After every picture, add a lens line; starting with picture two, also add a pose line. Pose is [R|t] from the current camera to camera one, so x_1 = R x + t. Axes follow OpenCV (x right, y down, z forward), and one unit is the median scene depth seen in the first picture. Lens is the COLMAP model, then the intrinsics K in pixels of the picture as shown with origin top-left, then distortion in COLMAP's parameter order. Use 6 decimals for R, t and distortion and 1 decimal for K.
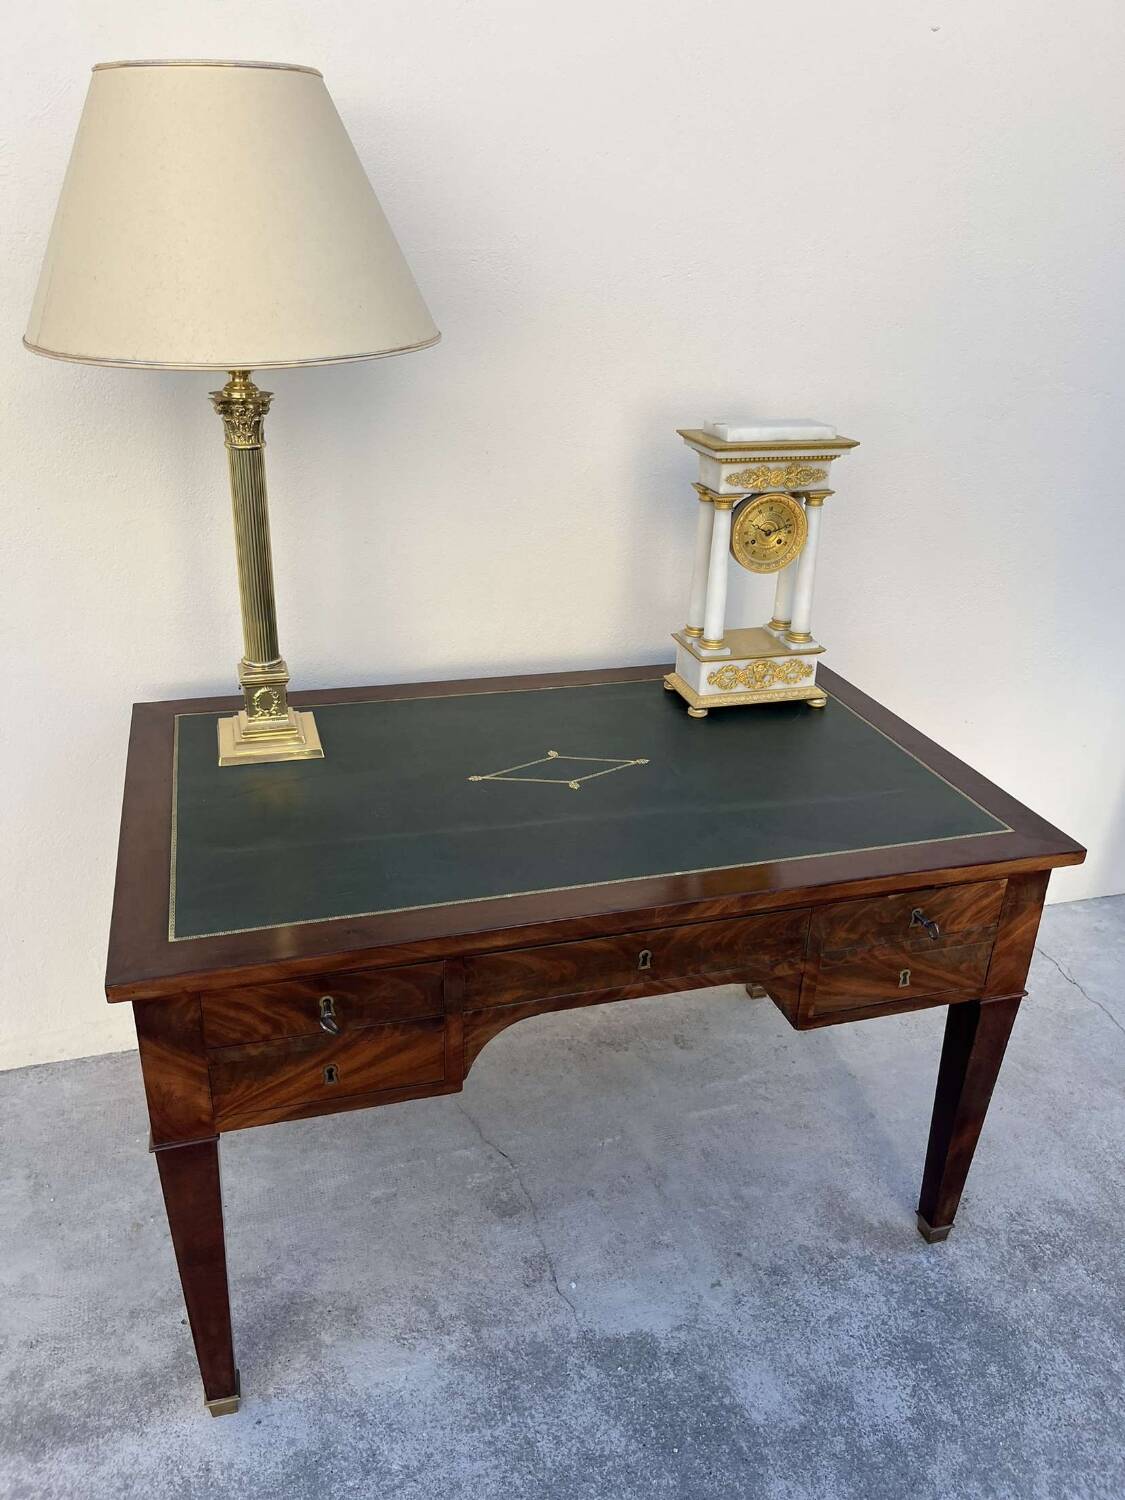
lens RADIAL K [[1144.3, 0, 567.8], [0, 1144.3, 745.7], [0, 0, 1]] dist [0.060396, -0.092386]
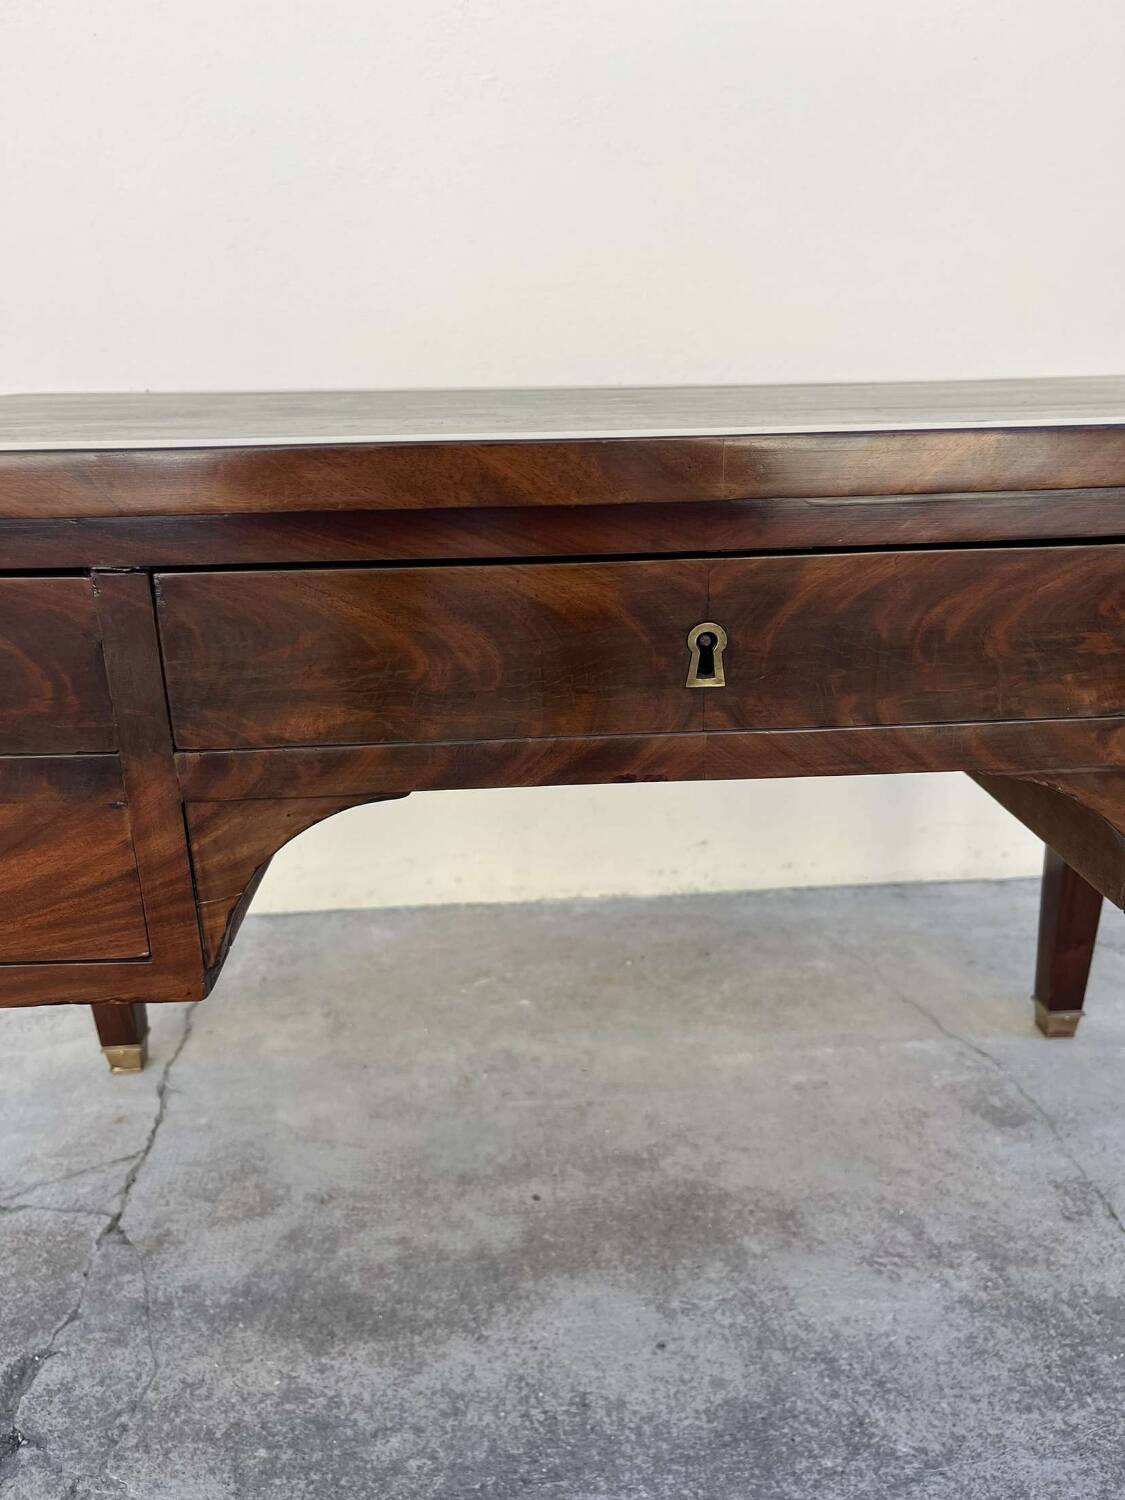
lens RADIAL K [[1144.3, 0, 568.9], [0, 1144.3, 762.0], [0, 0, 1]] dist [0.060396, -0.092386]
pose [[0.974180, 0.025321, -0.224350, -0.168385], [-0.046912, 0.994705, -0.091438, 0.304380], [0.220847, 0.099601, 0.970209, 0.328264]]
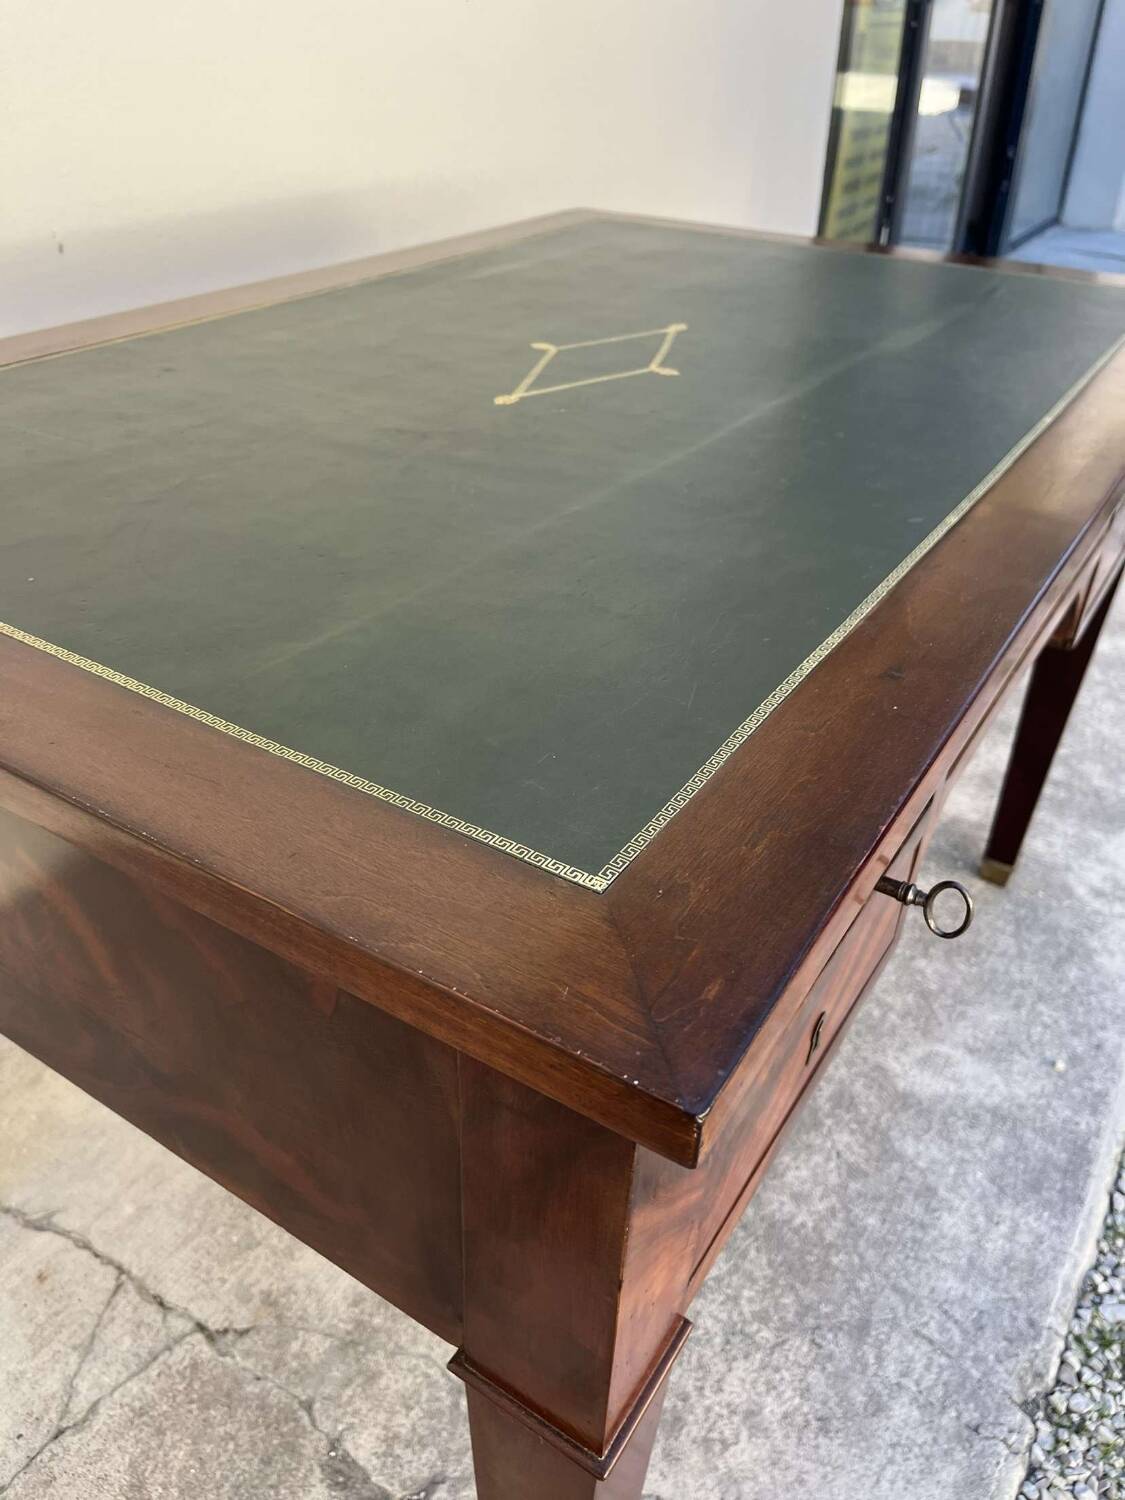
lens RADIAL K [[1144.3, 0, 562.1], [0, 1144.3, 764.6], [0, 0, 1]] dist [0.060396, -0.092386]
pose [[0.747900, -0.381568, 0.543187, -0.625849], [0.273730, 0.922749, 0.271304, 0.137597], [-0.604746, -0.054222, 0.794571, 0.363158]]
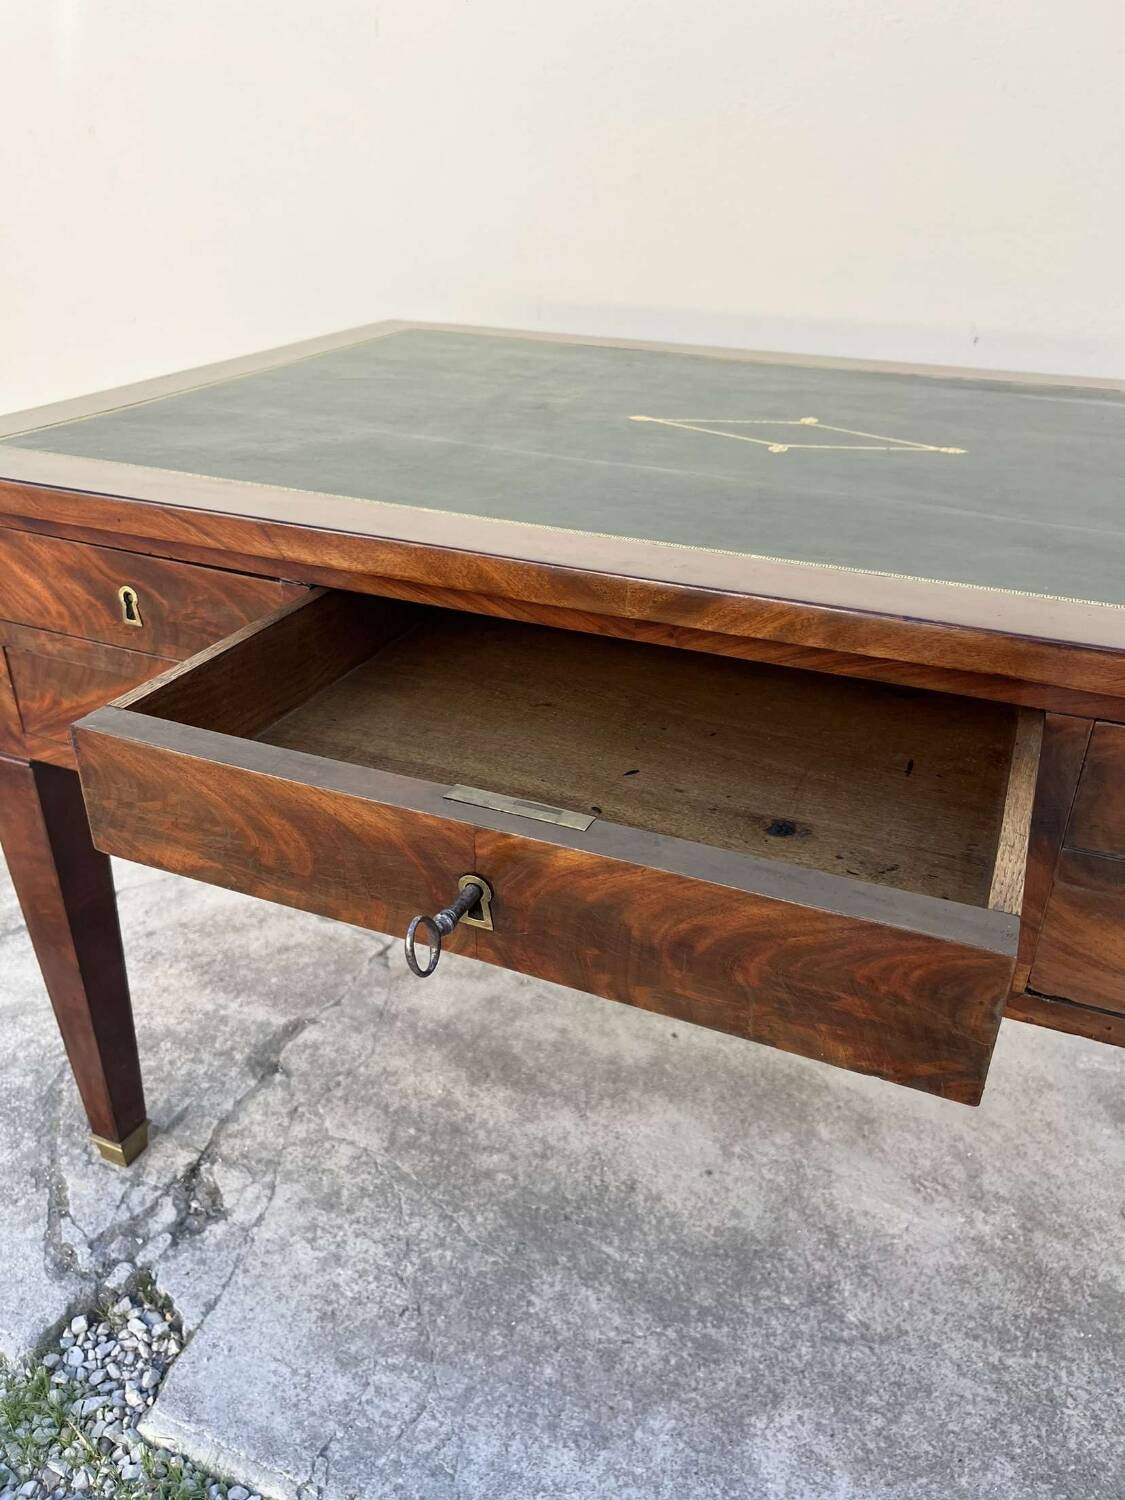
lens RADIAL K [[1144.3, 0, 554.7], [0, 1144.3, 758.0], [0, 0, 1]] dist [0.060396, -0.092386]
pose [[0.774016, 0.281099, -0.567347, 0.013965], [-0.255488, 0.958520, 0.126354, 0.222362], [0.579331, 0.047150, 0.813727, 0.265064]]
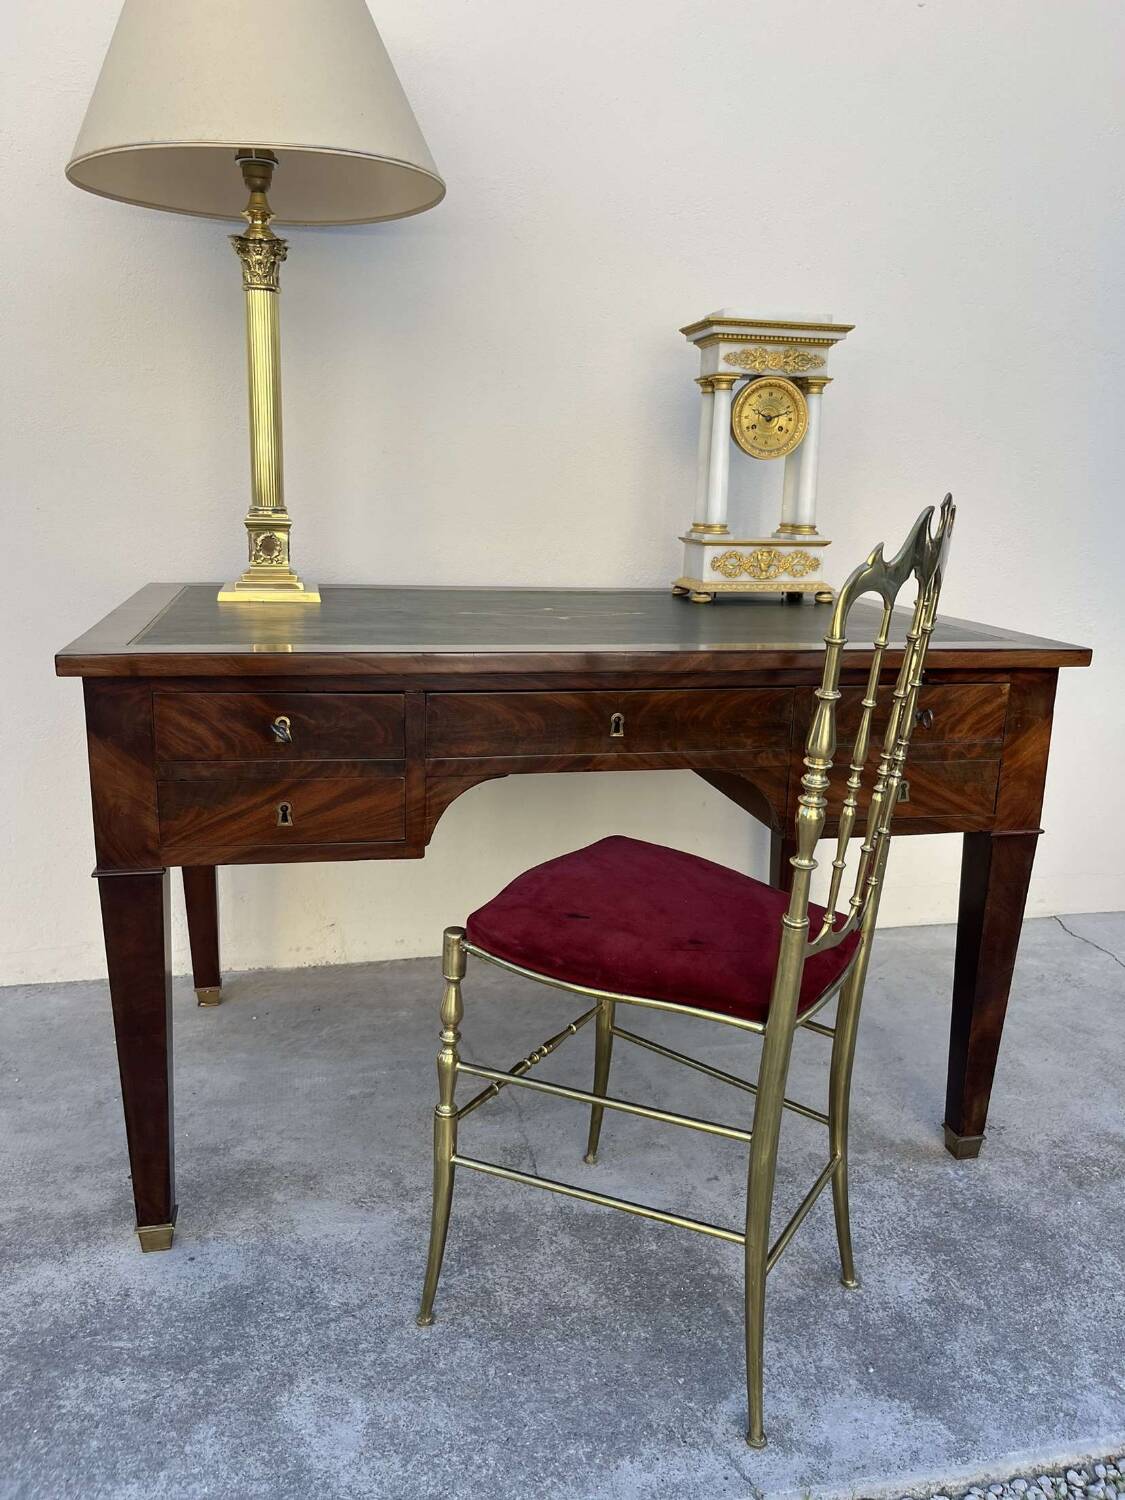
lens RADIAL K [[1144.3, 0, 567.5], [0, 1144.3, 752.1], [0, 0, 1]] dist [0.060396, -0.092386]
pose [[0.997369, 0.012093, -0.071475, 0.078746], [-0.025696, 0.980941, -0.192601, 0.329841], [0.067784, 0.193931, 0.978671, 0.050599]]
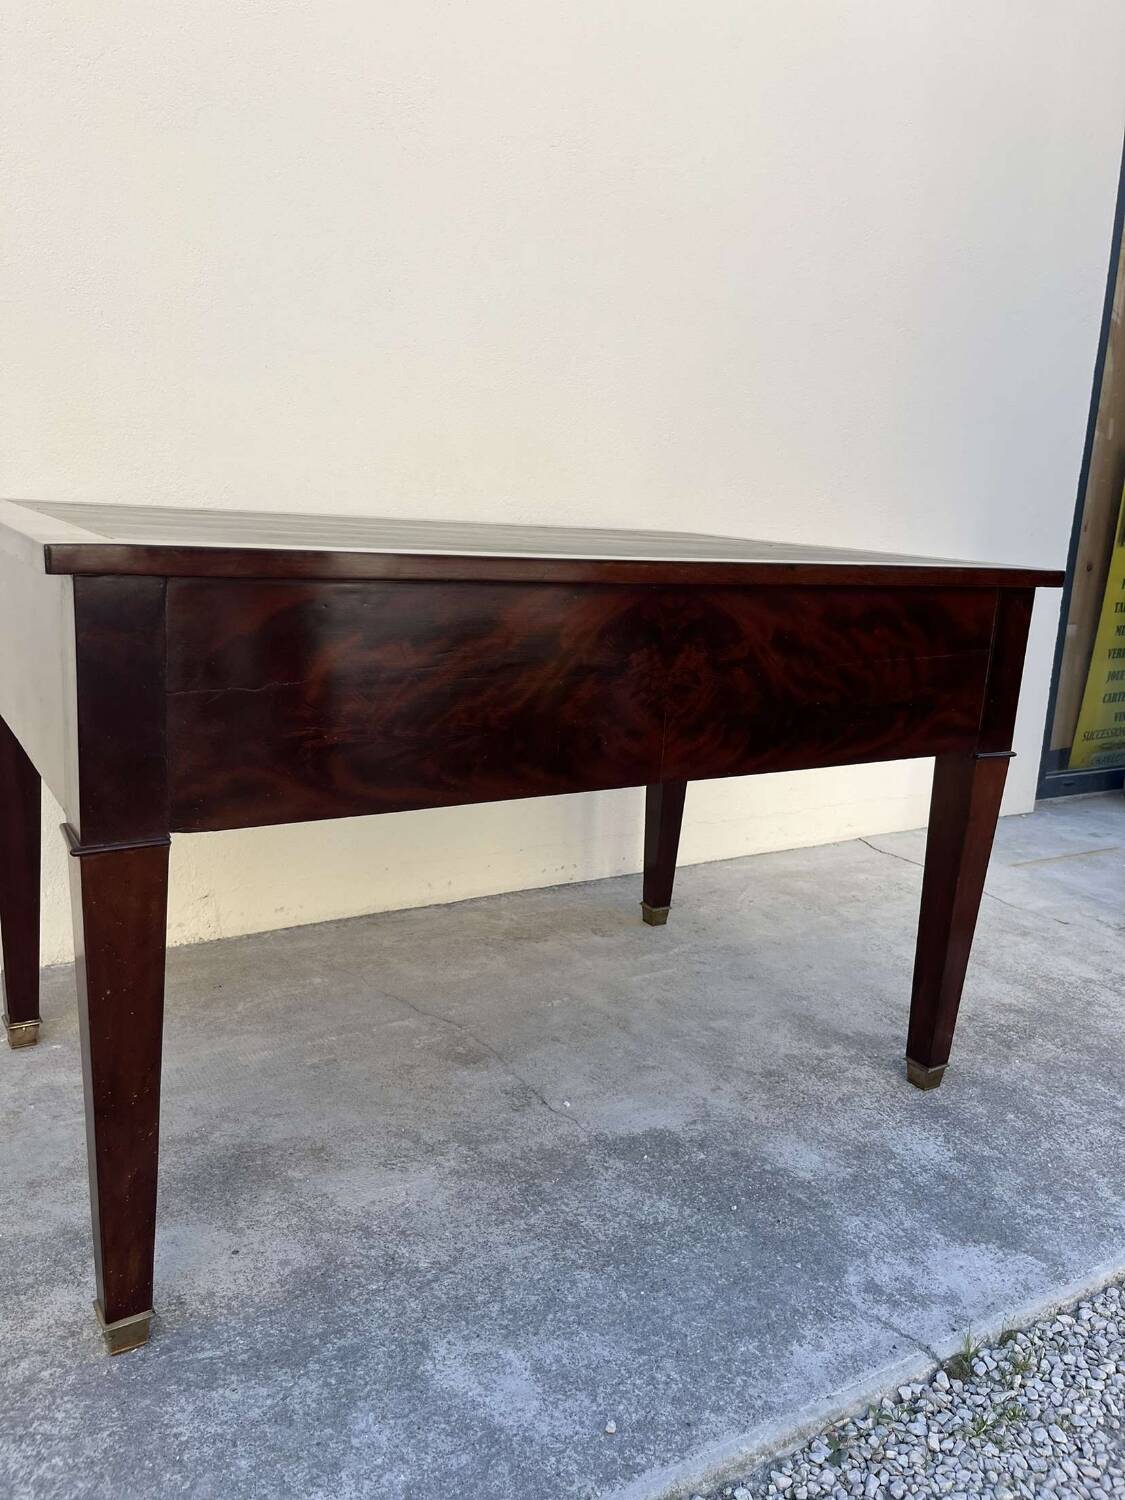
lens RADIAL K [[1144.3, 0, 576.7], [0, 1144.3, 746.7], [0, 0, 1]] dist [0.060396, -0.092386]
pose [[0.964152, -0.033305, 0.263253, -0.217477], [0.084220, 0.979205, -0.184568, 0.376025], [-0.251631, 0.200123, 0.946907, 0.116284]]
